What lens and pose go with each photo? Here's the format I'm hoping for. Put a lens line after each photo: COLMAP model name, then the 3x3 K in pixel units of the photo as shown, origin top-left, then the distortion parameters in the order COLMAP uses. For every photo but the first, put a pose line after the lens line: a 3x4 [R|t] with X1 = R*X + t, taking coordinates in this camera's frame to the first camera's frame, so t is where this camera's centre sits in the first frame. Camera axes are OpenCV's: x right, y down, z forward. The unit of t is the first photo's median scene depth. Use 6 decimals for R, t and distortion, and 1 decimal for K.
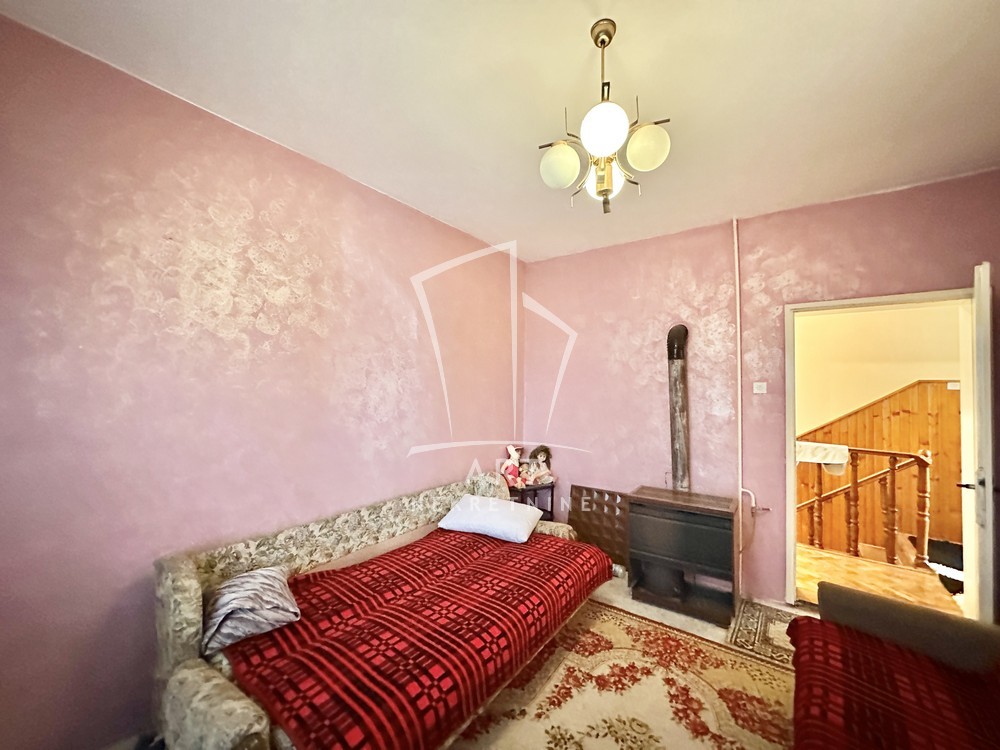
lens RADIAL K [[397.6, 0, 499.5], [0, 397.6, 377.2], [0, 0, 1]] dist [-0.003127, 0.000739]
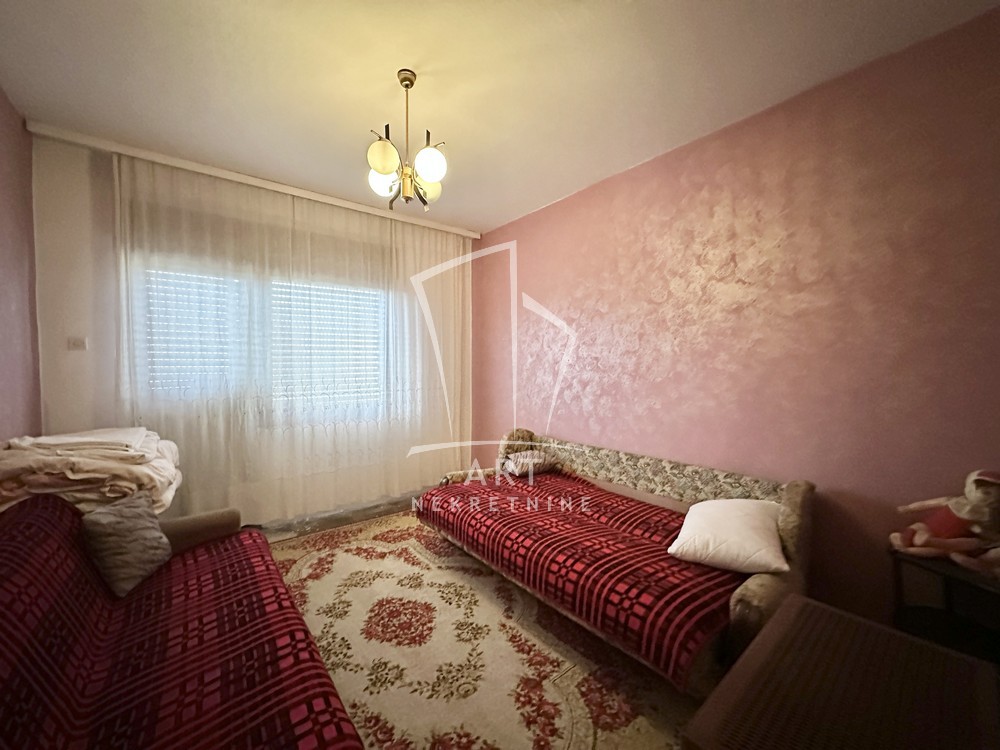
lens RADIAL K [[397.6, 0, 500.0], [0, 397.6, 378.9], [0, 0, 1]] dist [-0.003127, 0.000739]
pose [[-0.254591, 0.024764, -0.966732, 0.919796], [0.023021, 0.999544, 0.019542, 0.085593], [0.966775, -0.017280, -0.255045, 0.992647]]
